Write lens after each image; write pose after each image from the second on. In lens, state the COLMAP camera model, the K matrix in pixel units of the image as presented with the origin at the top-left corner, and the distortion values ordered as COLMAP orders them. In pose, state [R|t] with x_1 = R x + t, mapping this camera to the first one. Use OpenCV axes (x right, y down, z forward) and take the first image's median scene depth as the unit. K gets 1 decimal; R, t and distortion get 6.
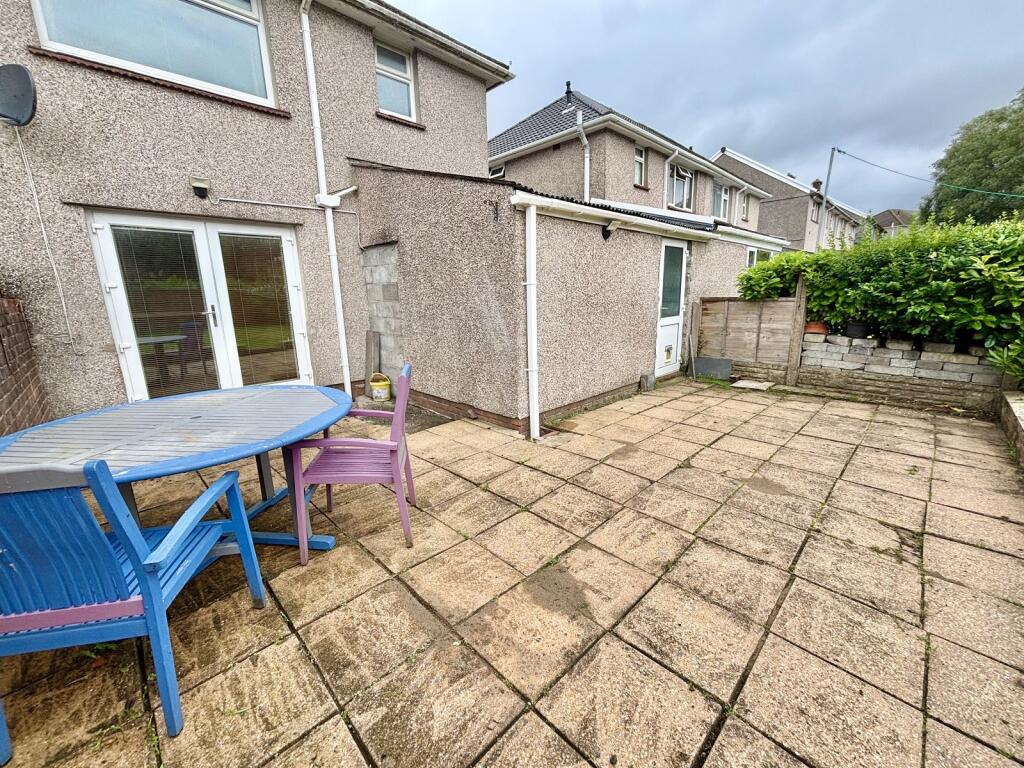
lens RADIAL K [[412.5, 0, 507.3], [0, 412.5, 382.8], [0, 0, 1]] dist [-0.000119, 0.000352]
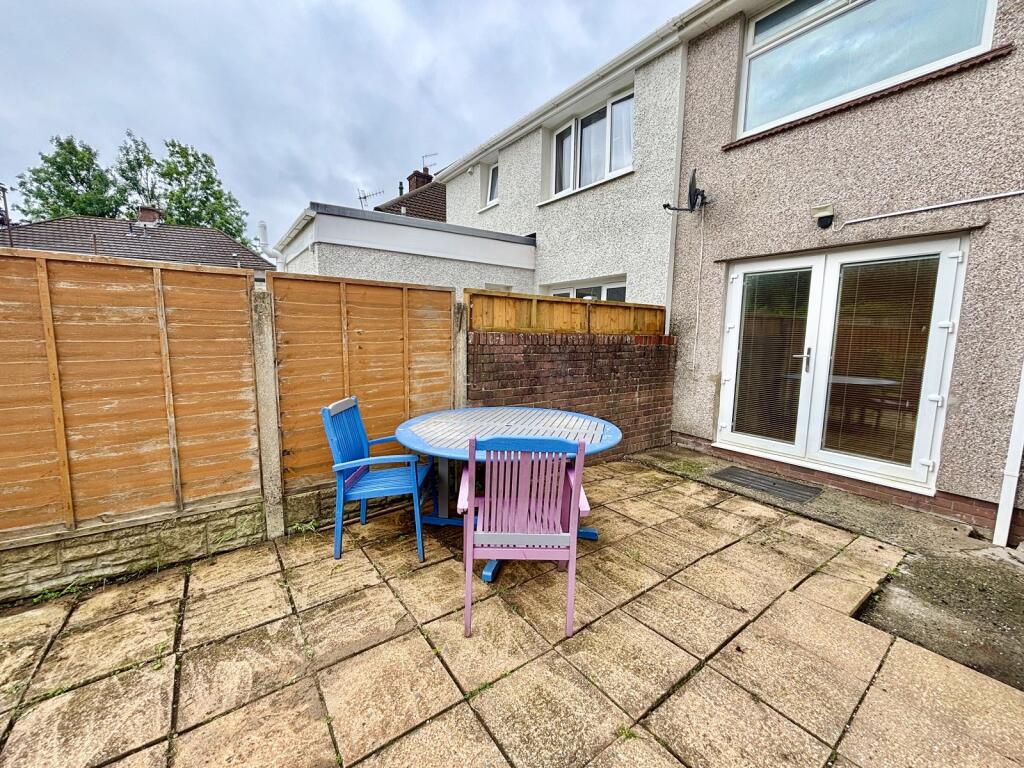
lens RADIAL K [[412.5, 0, 513.1], [0, 412.5, 382.6], [0, 0, 1]] dist [-0.000119, 0.000352]
pose [[-0.136874, 0.138204, -0.980900, 0.390979], [-0.221763, 0.960812, 0.166318, -0.201136], [0.965446, 0.240292, -0.100861, 0.808067]]
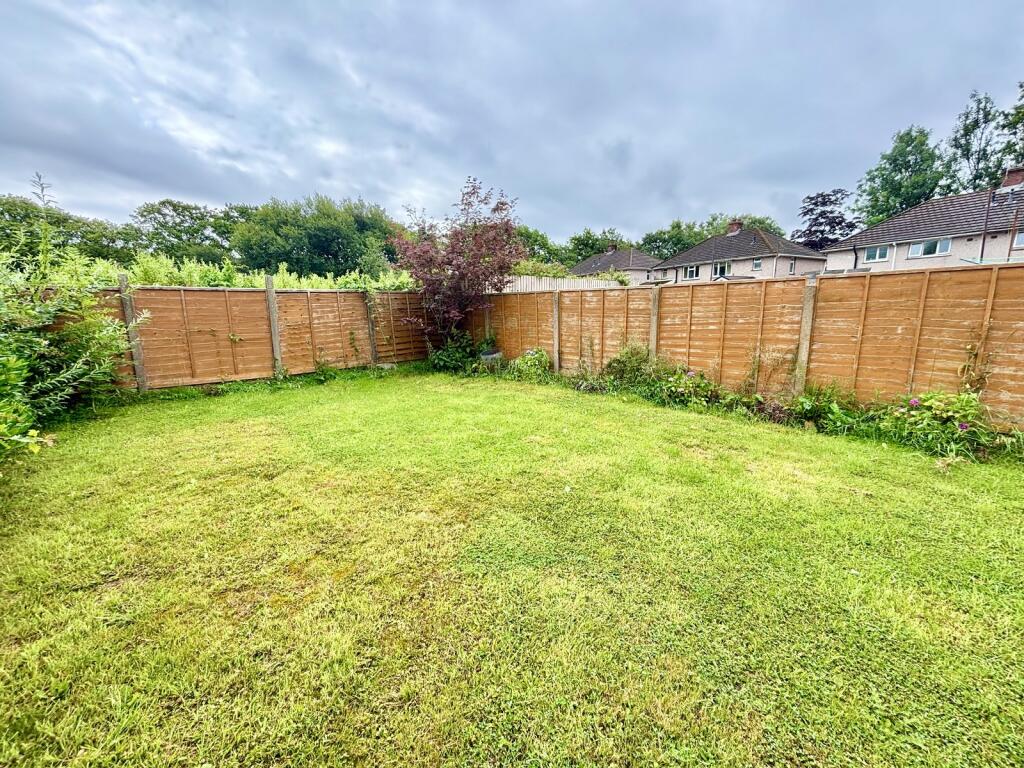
lens RADIAL K [[412.5, 0, 515.2], [0, 412.5, 385.1], [0, 0, 1]] dist [-0.000119, 0.000352]
pose [[-0.999159, 0.039739, 0.010080, 2.120445], [0.040579, 0.923571, 0.381273, -0.165076], [0.005842, 0.381362, -0.924407, 0.389266]]
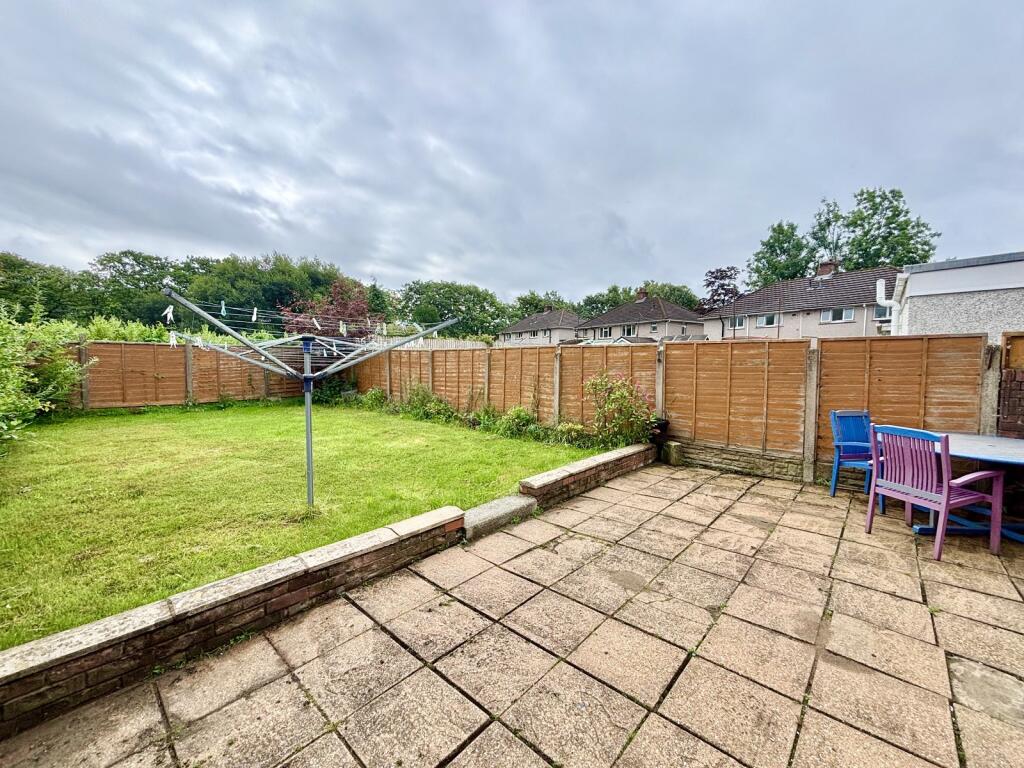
lens RADIAL K [[412.5, 0, 513.2], [0, 412.5, 385.5], [0, 0, 1]] dist [-0.000119, 0.000352]
pose [[-0.997462, 0.022619, -0.067515, 0.923282], [0.003706, 0.963409, 0.268008, -0.437428], [0.071106, 0.267078, -0.961048, 1.738896]]
